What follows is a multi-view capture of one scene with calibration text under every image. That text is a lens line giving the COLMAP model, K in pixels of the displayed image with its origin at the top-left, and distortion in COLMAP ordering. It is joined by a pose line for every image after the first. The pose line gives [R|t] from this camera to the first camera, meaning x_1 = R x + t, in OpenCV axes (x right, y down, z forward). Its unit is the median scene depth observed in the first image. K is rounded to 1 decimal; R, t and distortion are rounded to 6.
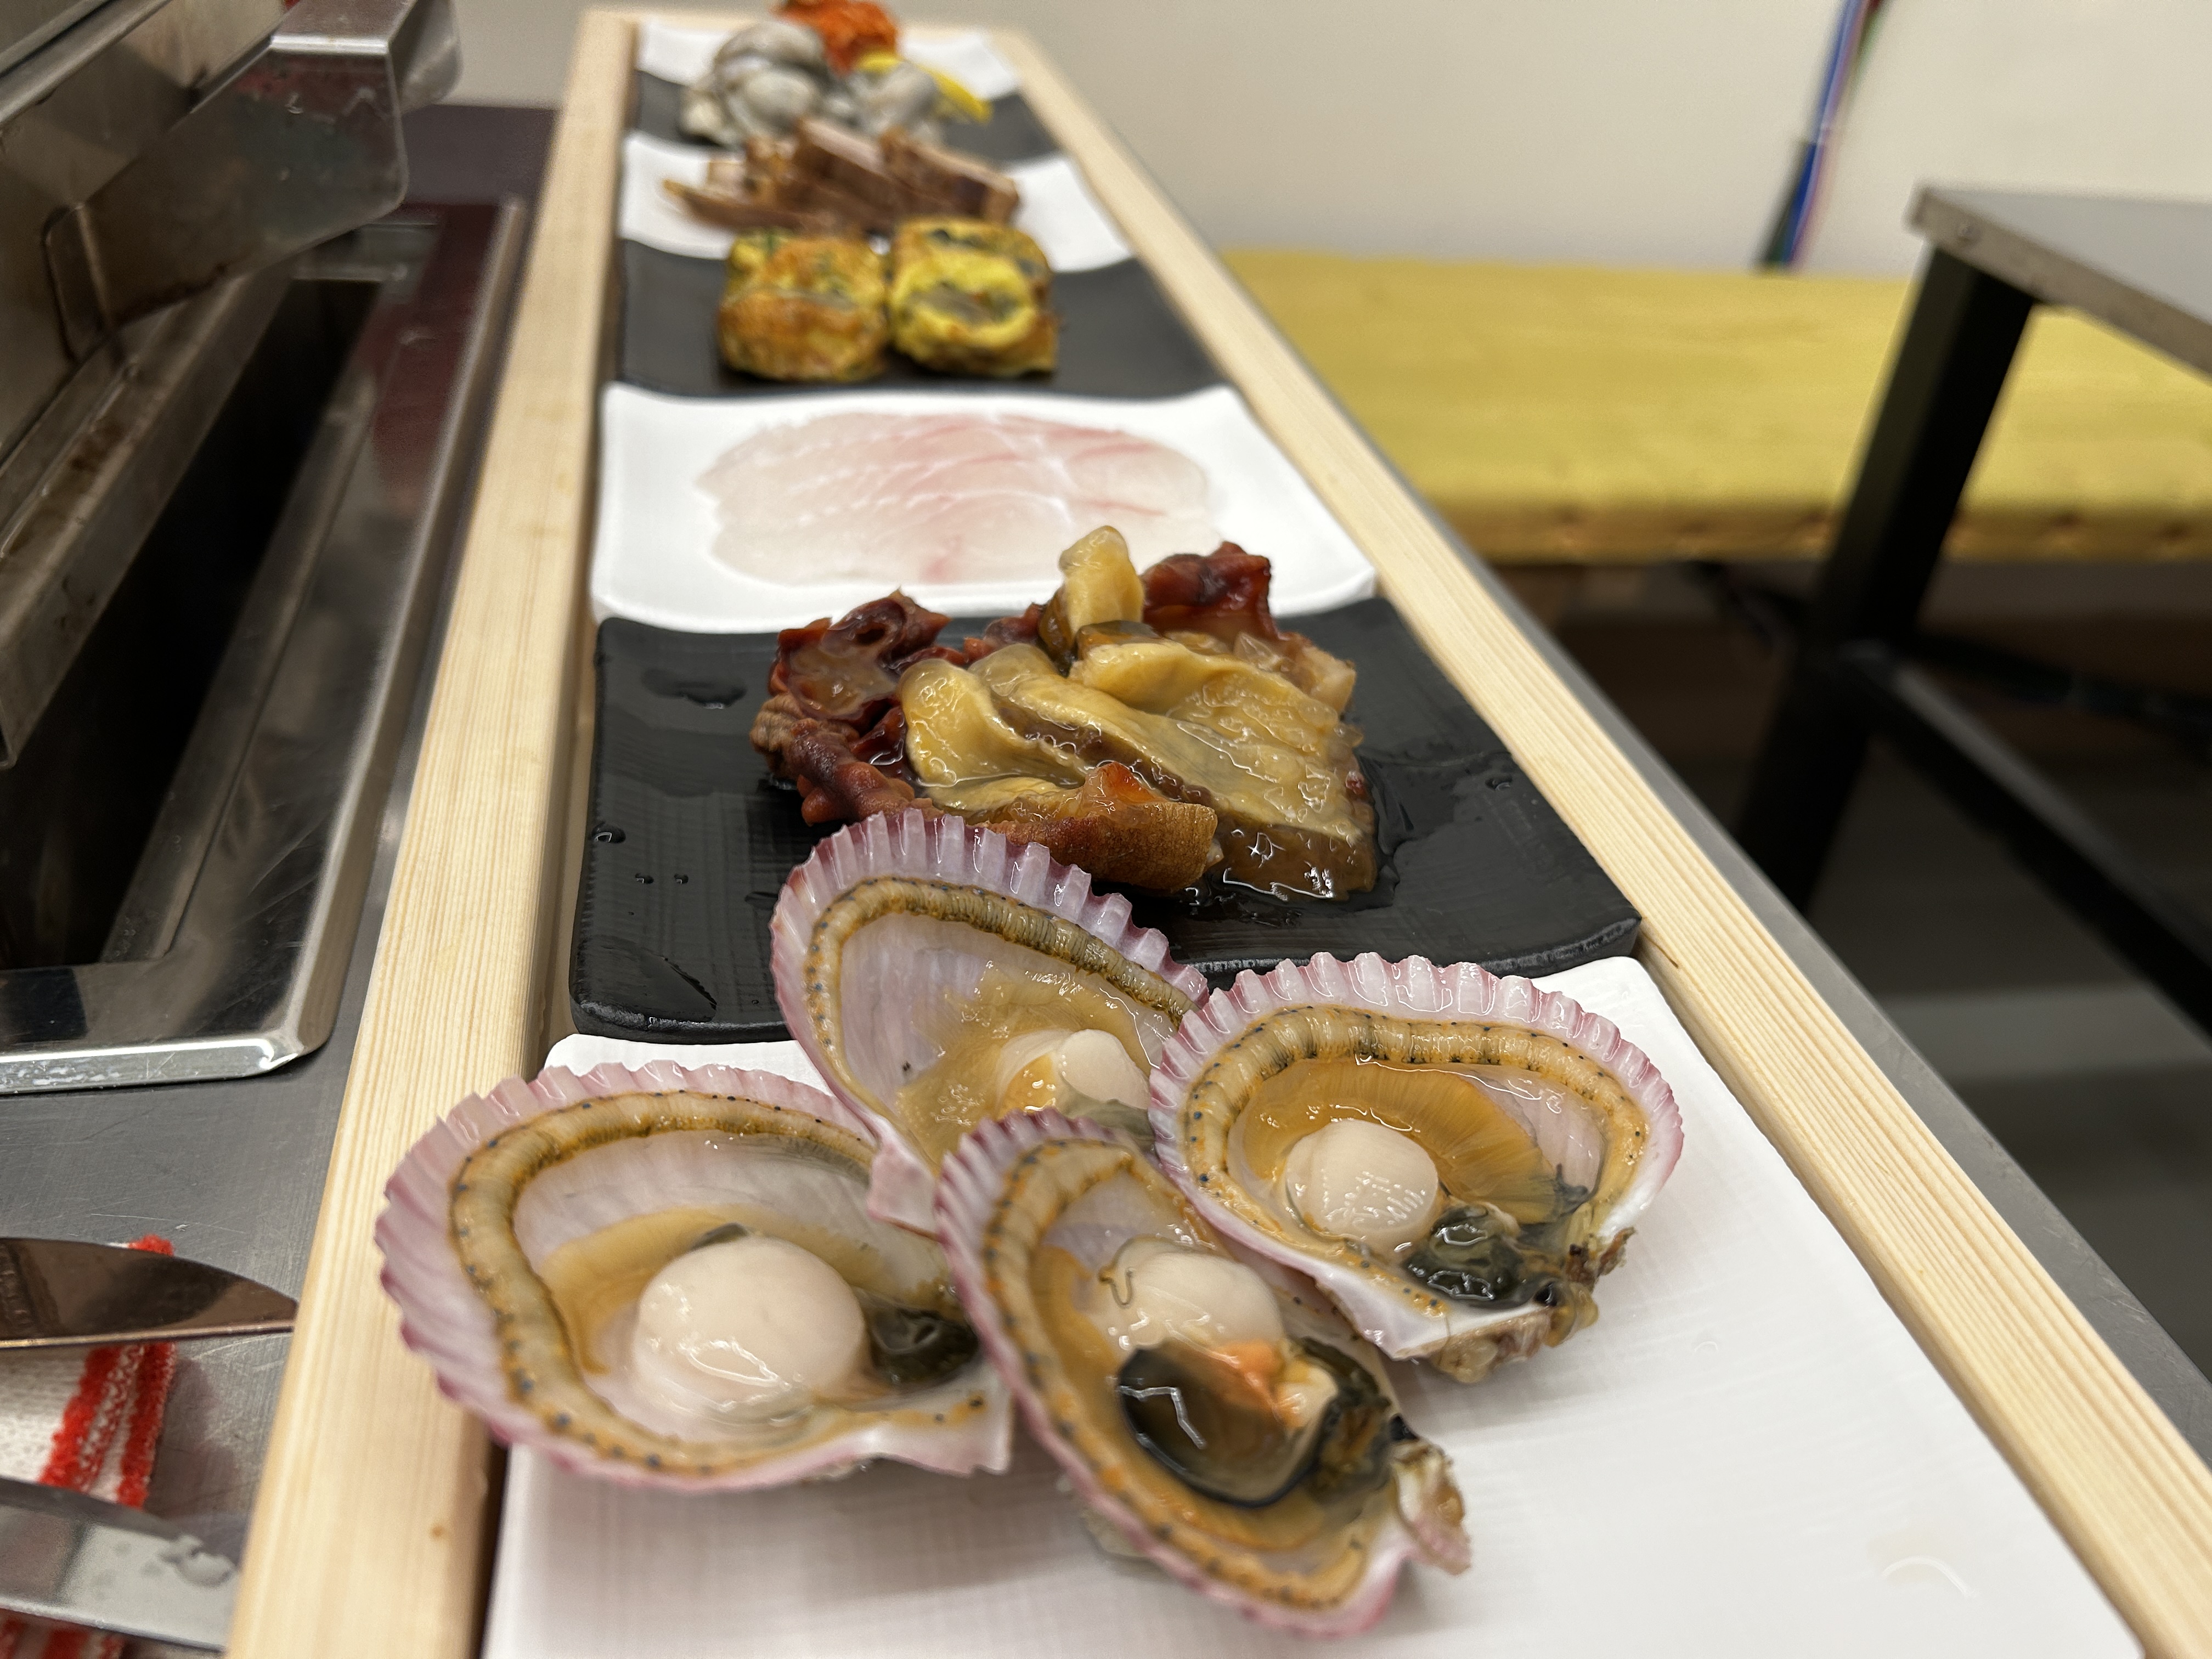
lens RADIAL K [[1706.9, 0, 1125.2], [0, 1706.9, 816.4], [0, 0, 1]] dist [0.020882, -0.044277]
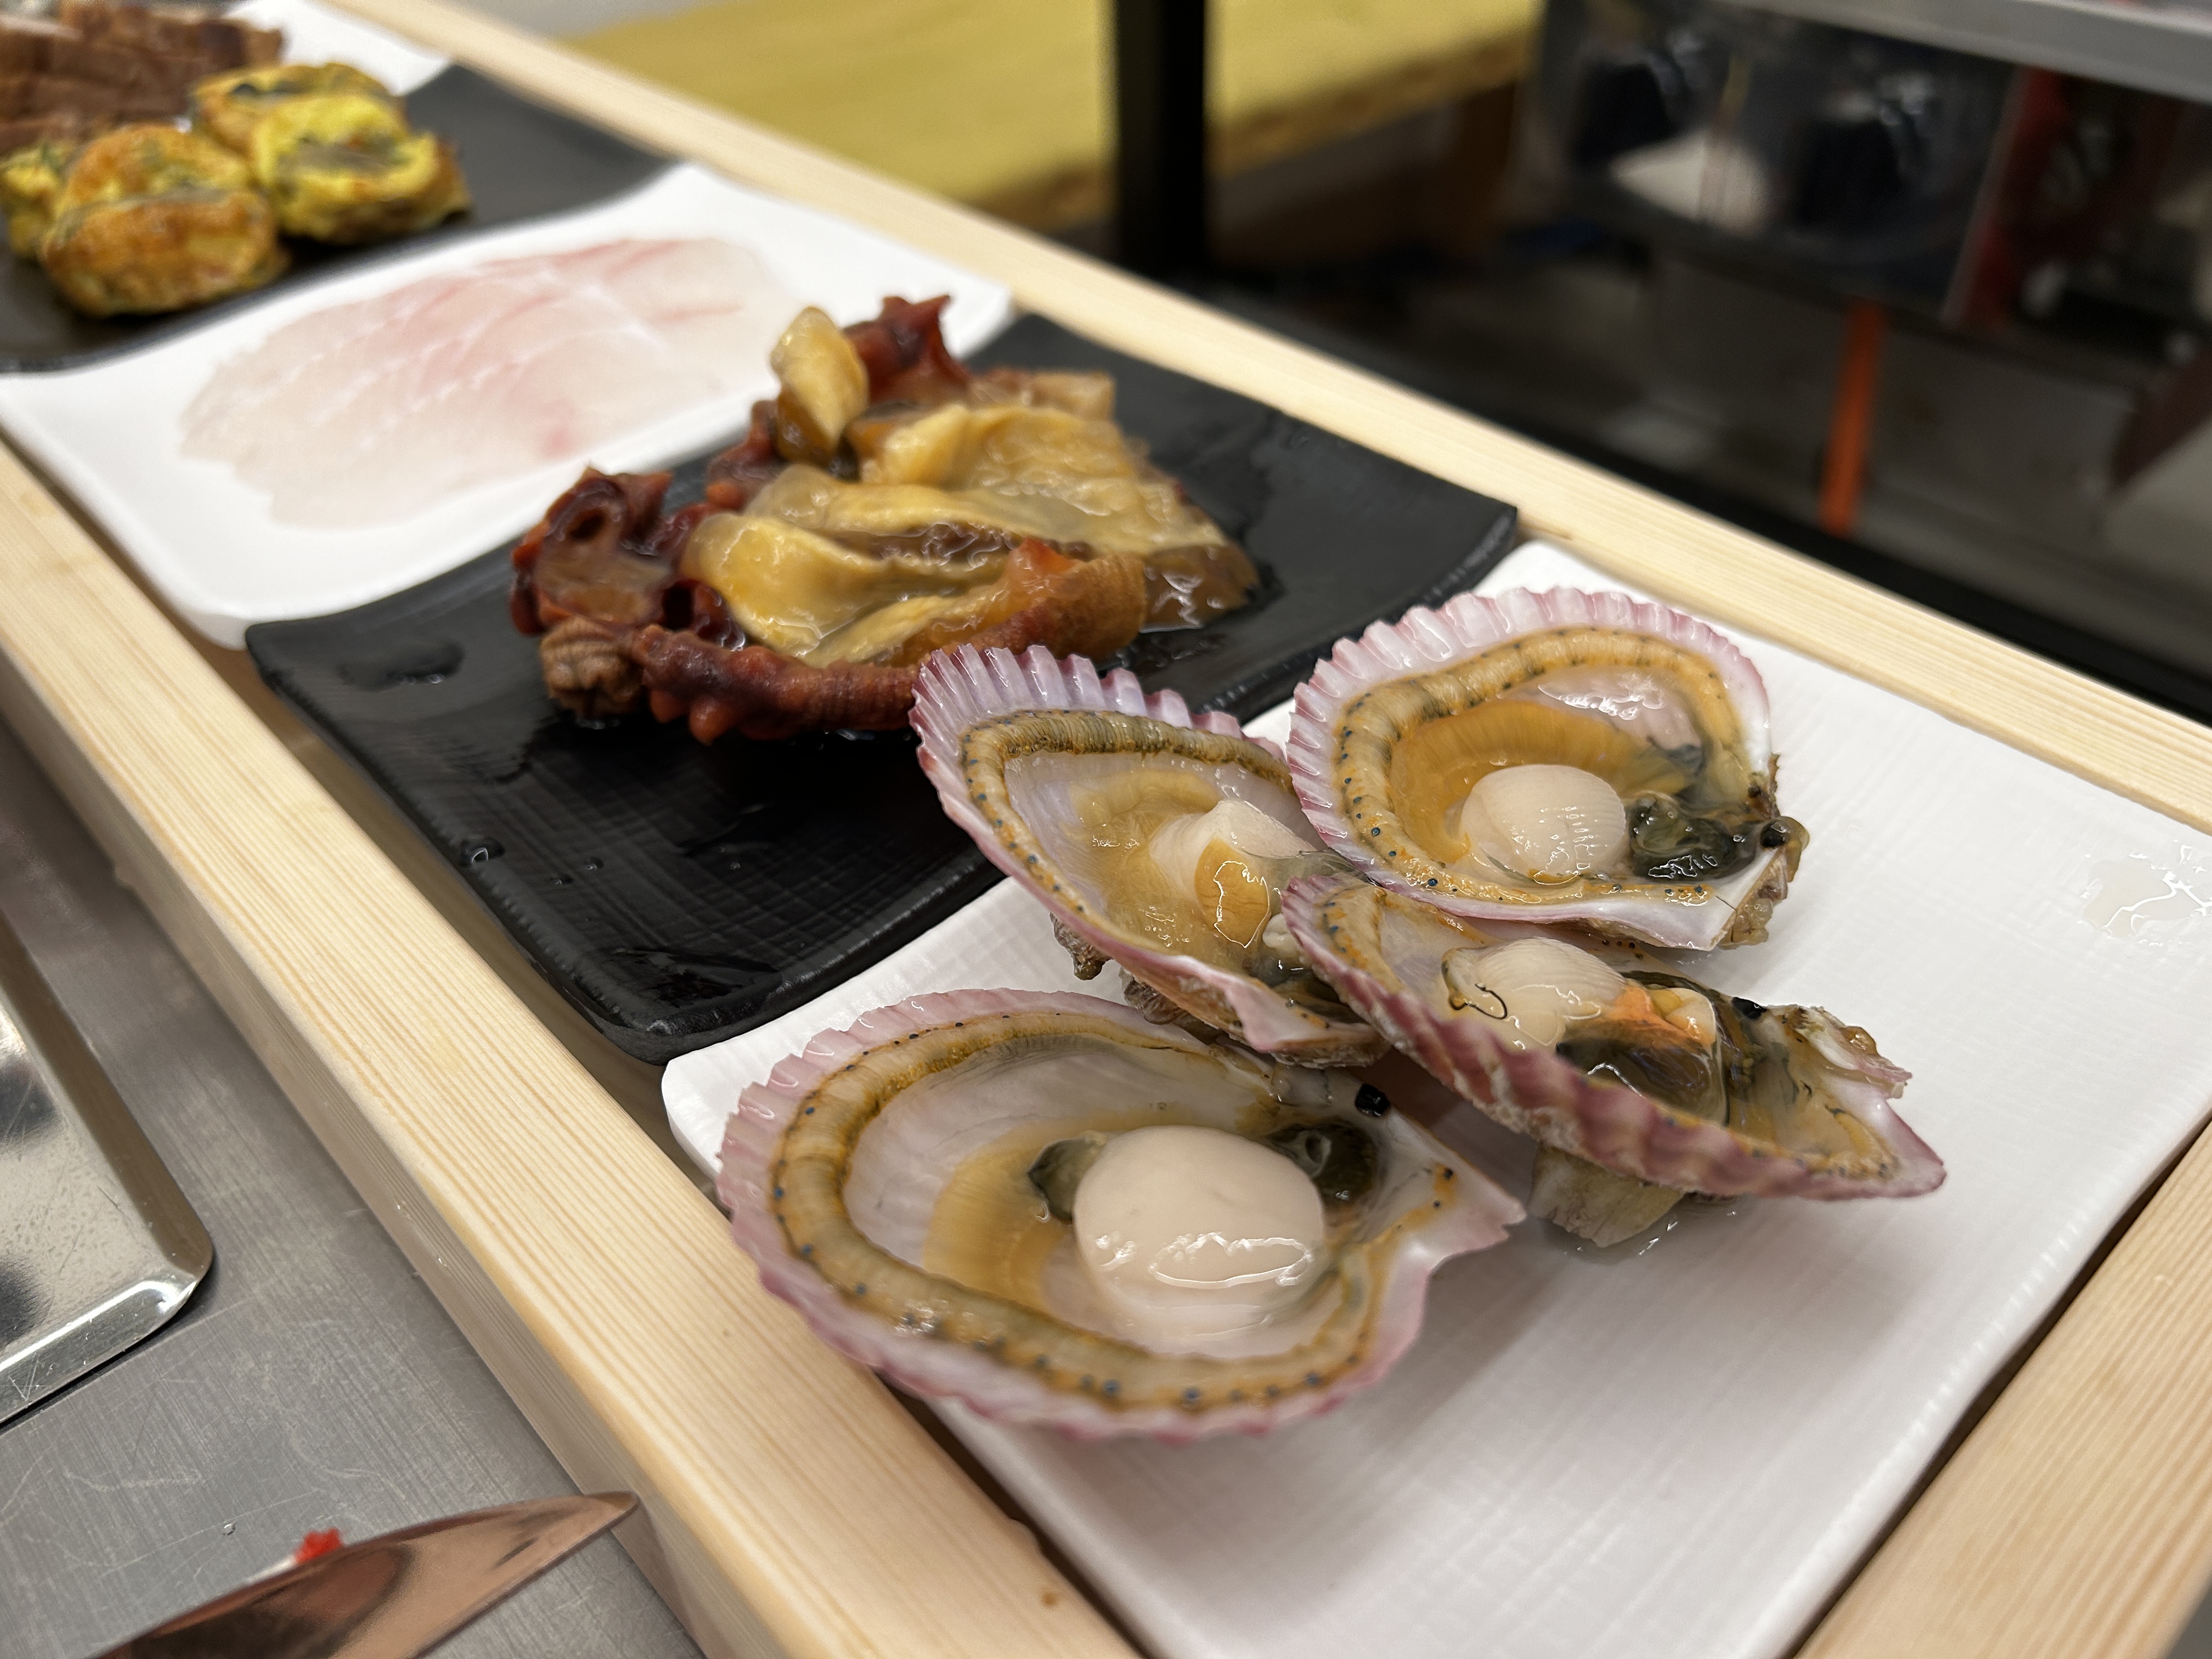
lens RADIAL K [[1706.9, 0, 1097.8], [0, 1706.9, 841.6], [0, 0, 1]] dist [0.020882, -0.044277]
pose [[0.859788, -0.408062, 0.307002, -0.211233], [0.363298, 0.911289, 0.193820, -0.031446], [-0.358858, -0.055111, 0.931764, 0.100597]]
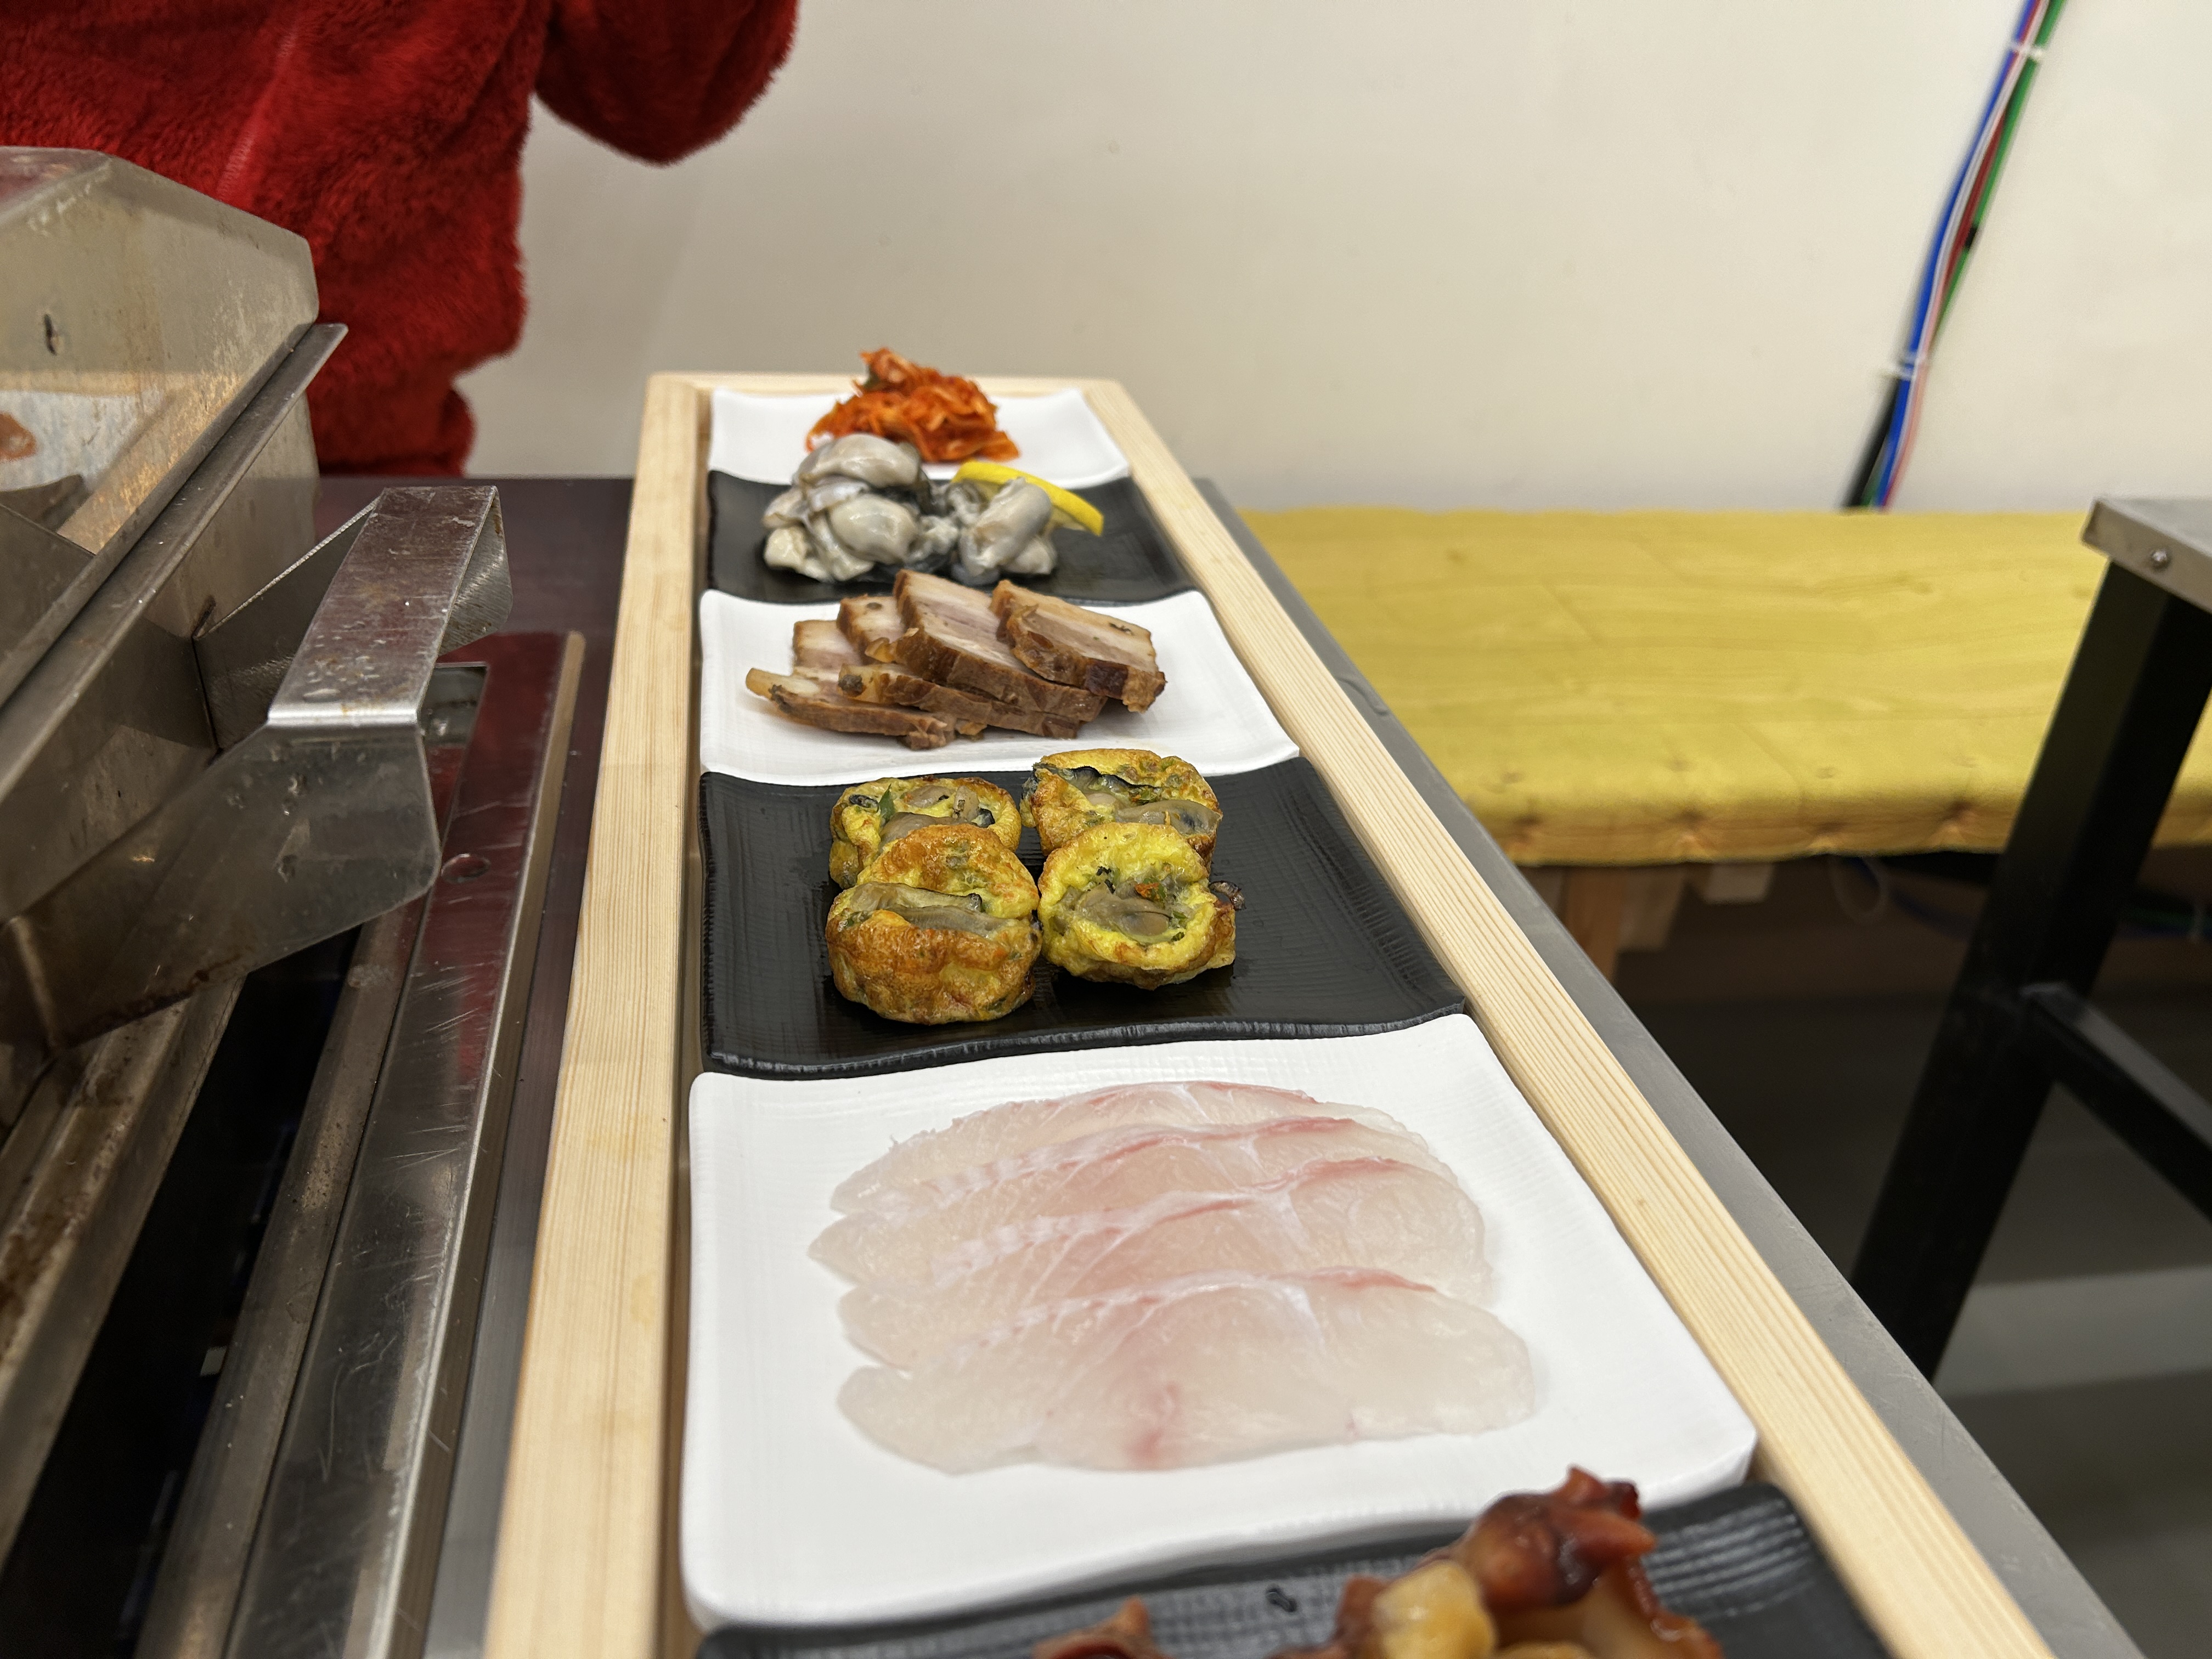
lens RADIAL K [[1706.9, 0, 1124.8], [0, 1706.9, 869.6], [0, 0, 1]] dist [0.020882, -0.044277]
pose [[0.999648, -0.012340, -0.023472, -0.096193], [0.010723, 0.997639, -0.067833, -0.323711], [0.024254, 0.067558, 0.997421, 0.244350]]
